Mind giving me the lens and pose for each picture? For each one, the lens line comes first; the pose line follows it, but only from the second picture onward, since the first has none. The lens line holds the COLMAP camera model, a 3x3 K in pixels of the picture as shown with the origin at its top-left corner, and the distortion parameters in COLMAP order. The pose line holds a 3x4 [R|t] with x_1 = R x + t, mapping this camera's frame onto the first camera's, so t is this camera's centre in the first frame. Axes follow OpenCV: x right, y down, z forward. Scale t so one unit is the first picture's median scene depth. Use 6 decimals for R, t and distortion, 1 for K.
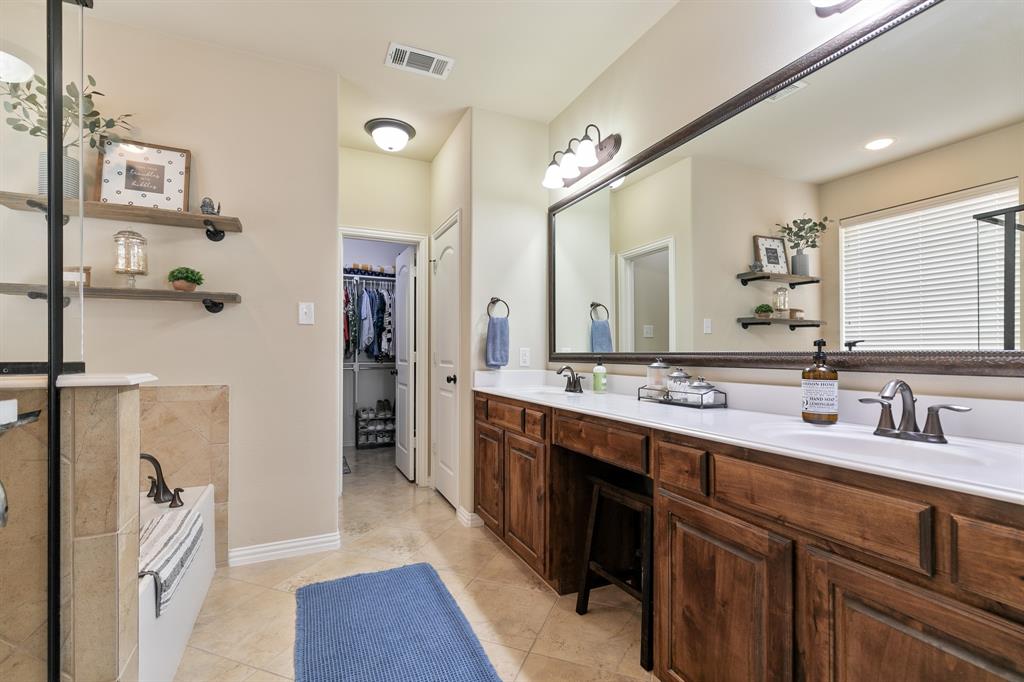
lens RADIAL K [[458.9, 0, 507.6], [0, 458.9, 343.4], [0, 0, 1]] dist [0.001767, 0.000091]
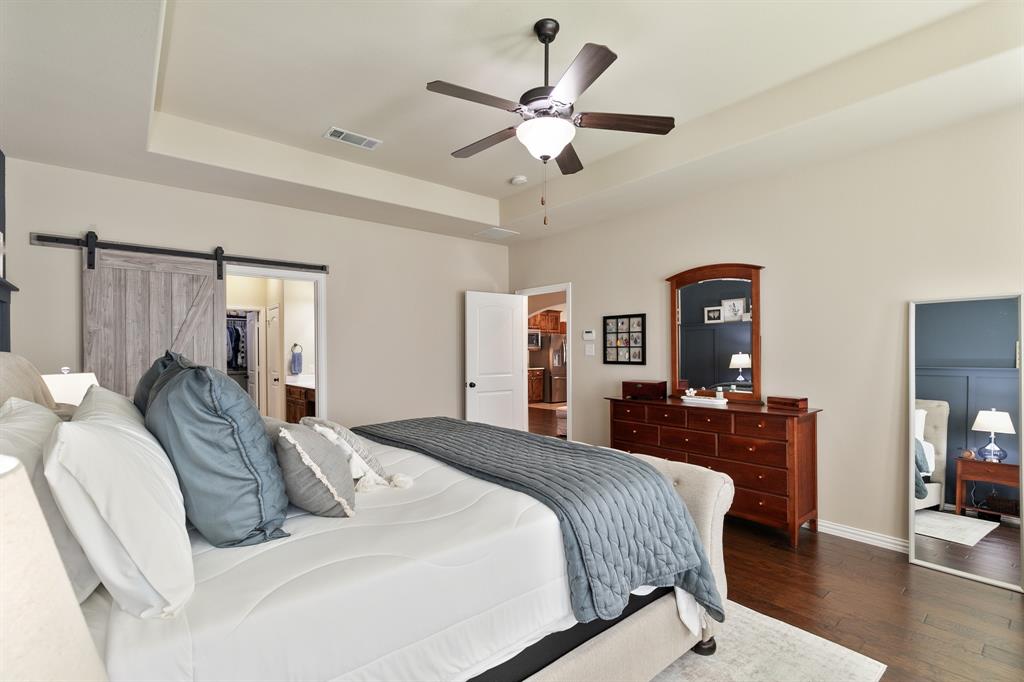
lens RADIAL K [[458.9, 0, 507.6], [0, 458.9, 343.4], [0, 0, 1]] dist [0.001767, 0.000091]
pose [[0.961401, -0.009049, 0.275003, 0.245302], [0.007332, 0.999947, 0.007272, -0.074472], [-0.275054, -0.004975, 0.961416, -1.020771]]
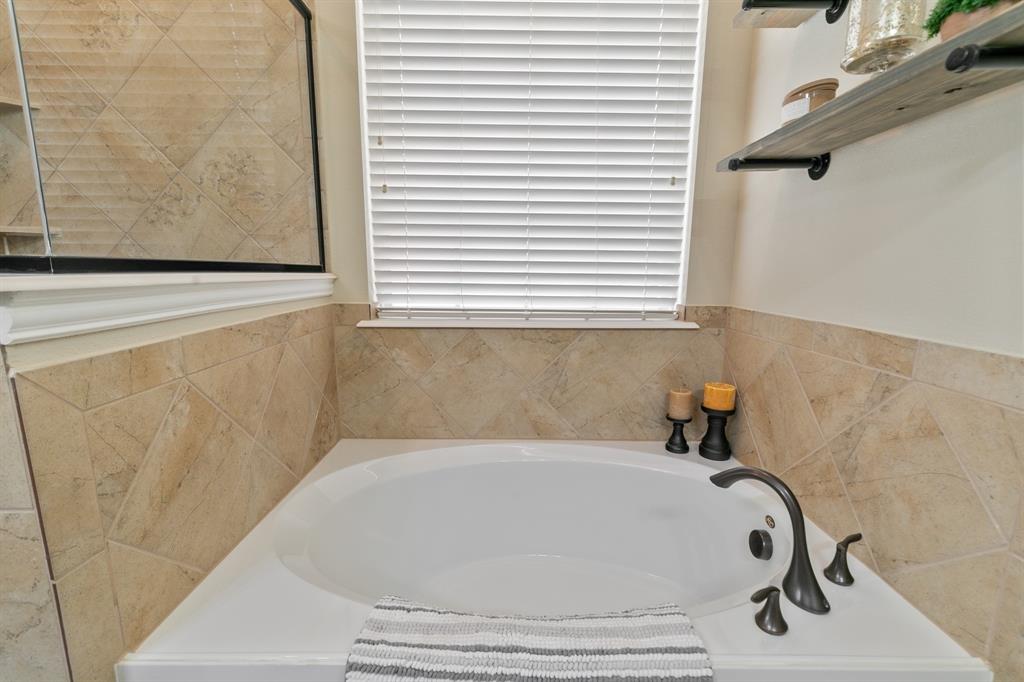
lens RADIAL K [[458.9, 0, 507.6], [0, 458.9, 343.4], [0, 0, 1]] dist [0.001767, 0.000091]
pose [[-0.406812, 0.142333, -0.902355, -0.281229], [-0.000057, 0.987783, 0.155834, 0.037747], [0.913512, 0.063447, -0.401834, 0.909956]]
